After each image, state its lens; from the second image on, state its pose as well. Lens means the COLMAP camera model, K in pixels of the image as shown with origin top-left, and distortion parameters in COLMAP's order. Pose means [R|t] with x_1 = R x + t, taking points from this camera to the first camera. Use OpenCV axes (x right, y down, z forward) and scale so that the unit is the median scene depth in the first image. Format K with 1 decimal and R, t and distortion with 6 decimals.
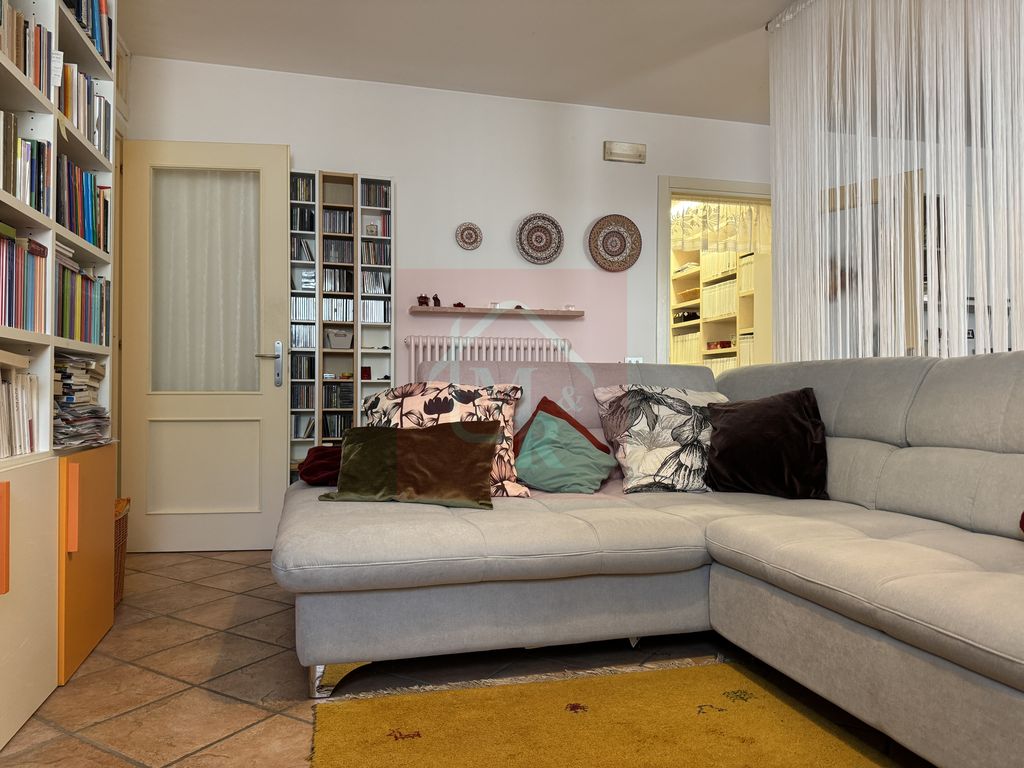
lens RADIAL K [[711.6, 0, 513.9], [0, 711.6, 382.4], [0, 0, 1]] dist [0.102686, -0.134146]
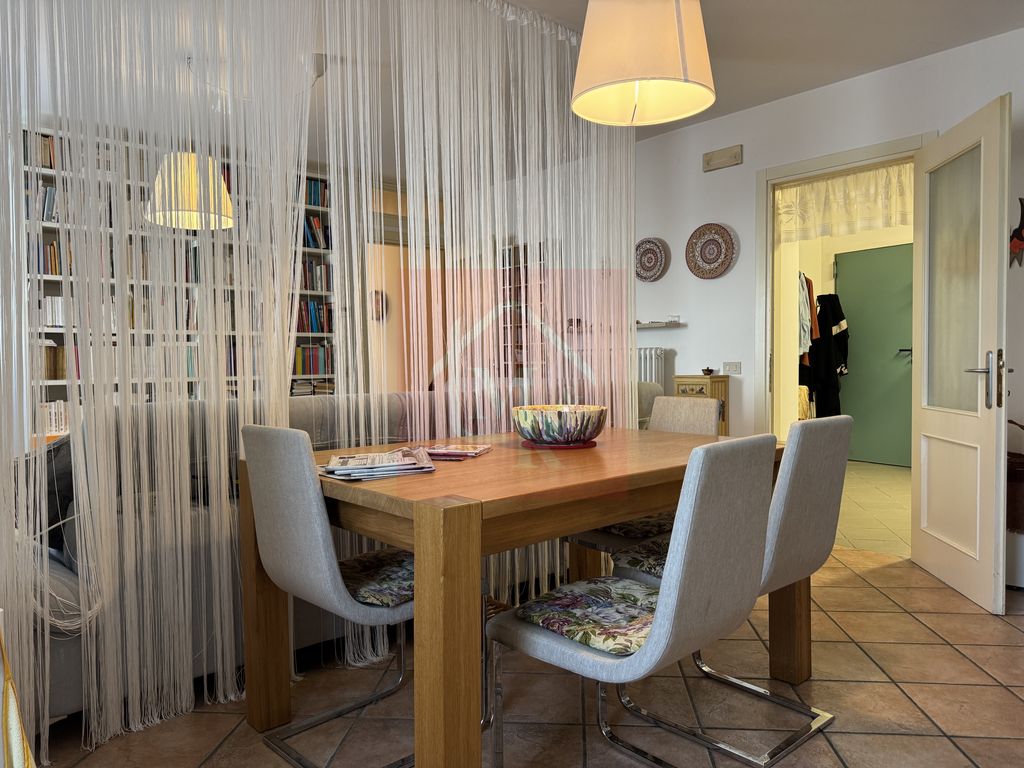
lens RADIAL K [[719.3, 0, 512.0], [0, 719.3, 384.0], [0, 0, 1]] dist [0.083469, -0.112885]
pose [[0.440889, 0.020730, -0.897322, 1.492839], [0.023450, 0.999126, 0.034603, -0.073458], [0.897255, -0.036298, 0.440017, 0.441937]]
